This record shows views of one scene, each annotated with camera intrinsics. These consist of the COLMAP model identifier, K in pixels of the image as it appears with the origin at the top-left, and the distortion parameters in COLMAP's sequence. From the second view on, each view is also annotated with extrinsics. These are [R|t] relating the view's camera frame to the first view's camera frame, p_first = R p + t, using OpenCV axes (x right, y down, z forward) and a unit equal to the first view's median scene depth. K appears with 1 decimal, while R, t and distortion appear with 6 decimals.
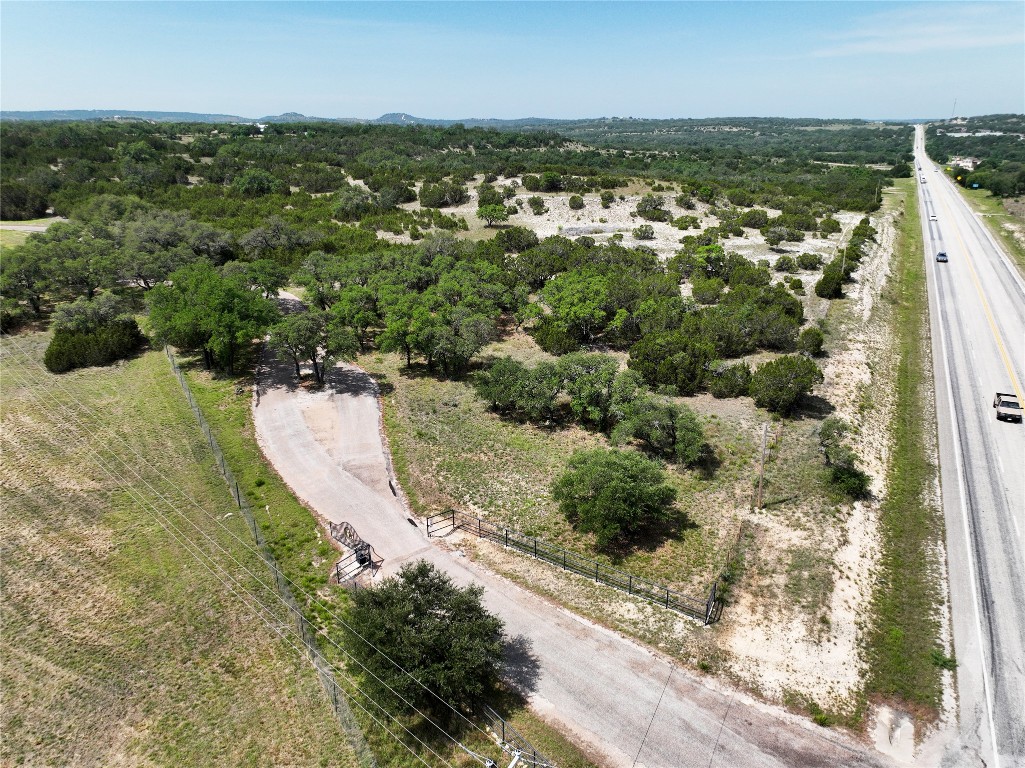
lens RADIAL K [[723.5, 0, 516.4], [0, 723.5, 384.0], [0, 0, 1]] dist [0.006434, 0.011860]
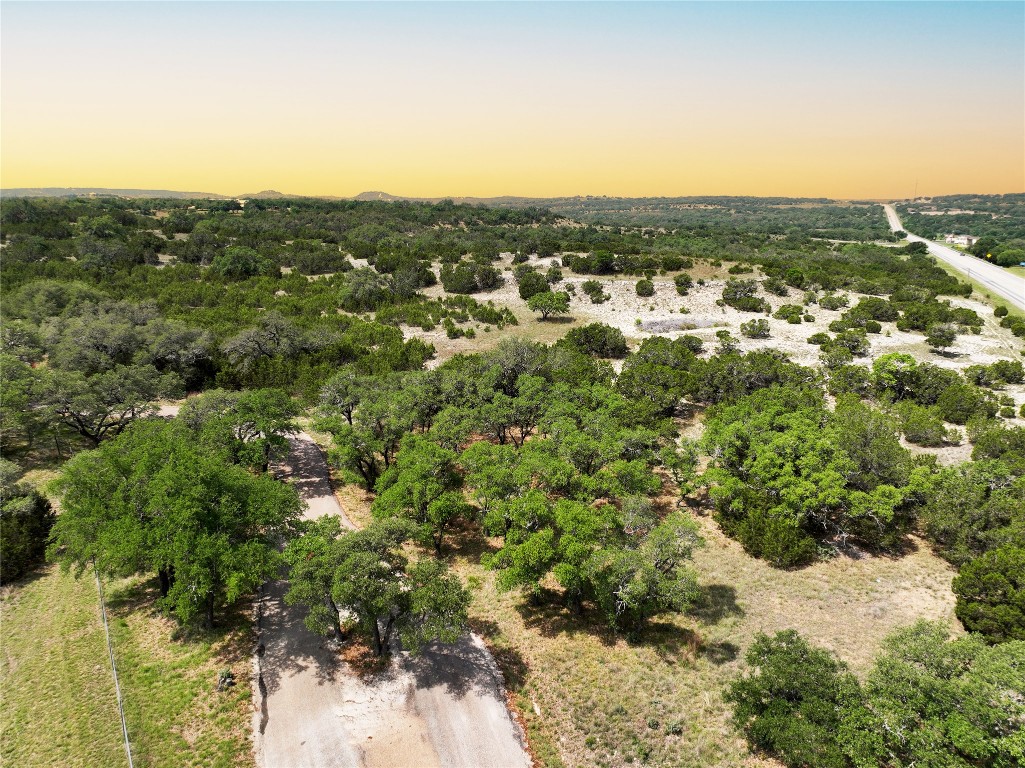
lens RADIAL K [[723.5, 0, 514.8], [0, 723.5, 386.8], [0, 0, 1]] dist [0.006434, 0.011860]
pose [[0.999414, -0.006045, 0.033682, -0.086326], [0.009213, 0.995463, -0.094698, -0.064280], [-0.032957, 0.094953, 0.994936, 0.206767]]
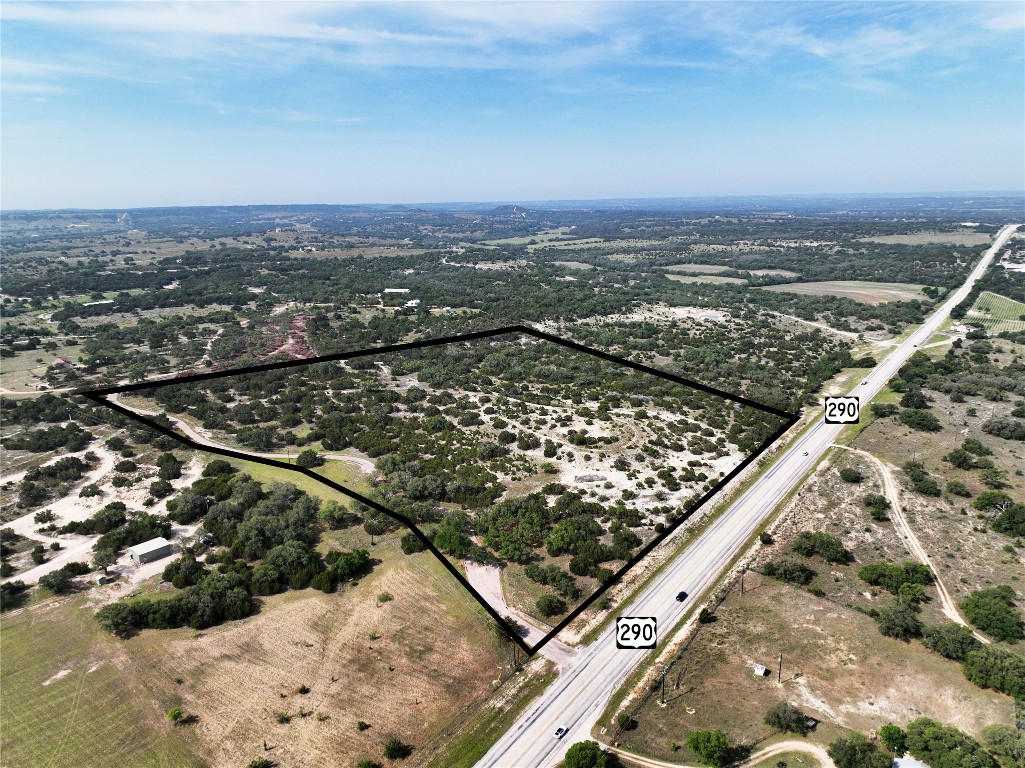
lens RADIAL K [[723.5, 0, 515.8], [0, 723.5, 382.2], [0, 0, 1]] dist [0.006434, 0.011860]
pose [[0.989361, 0.025777, -0.143182, 0.168898], [-0.039262, 0.994969, -0.092172, -0.256661], [0.140085, 0.096813, 0.985395, -1.158708]]
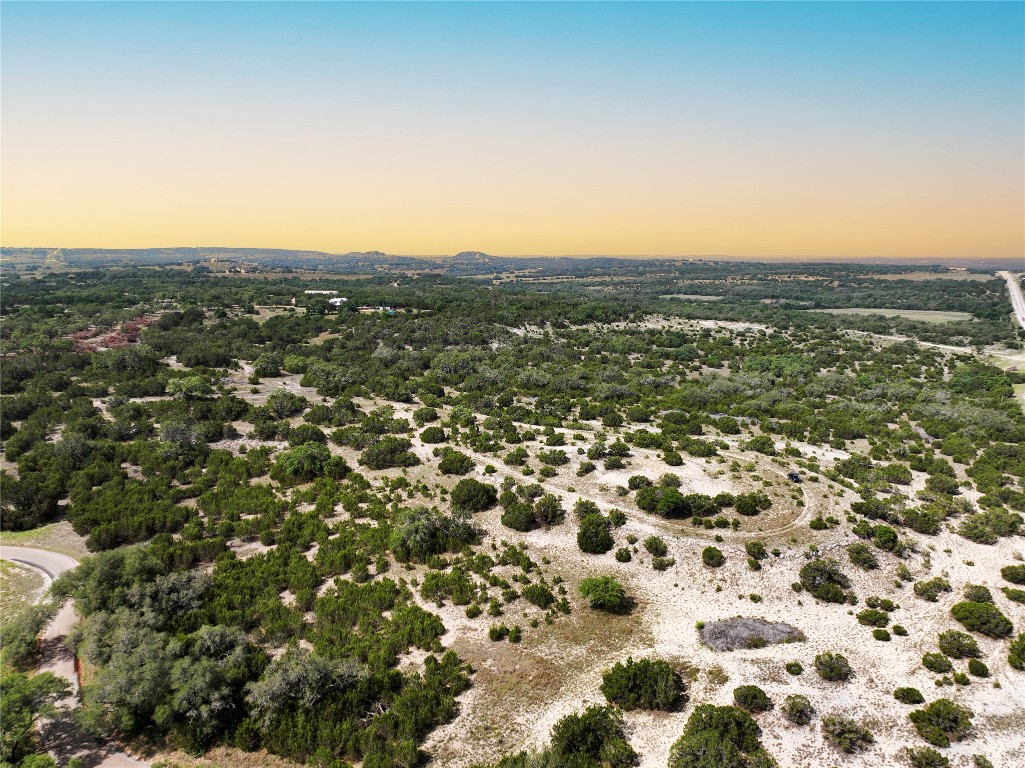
lens RADIAL K [[723.5, 0, 513.3], [0, 723.5, 383.2], [0, 0, 1]] dist [0.006434, 0.011860]
pose [[0.995225, 0.024289, -0.094539, -0.052390], [-0.040093, 0.984791, -0.169054, -0.281087], [0.088995, 0.172037, 0.981062, 0.216865]]
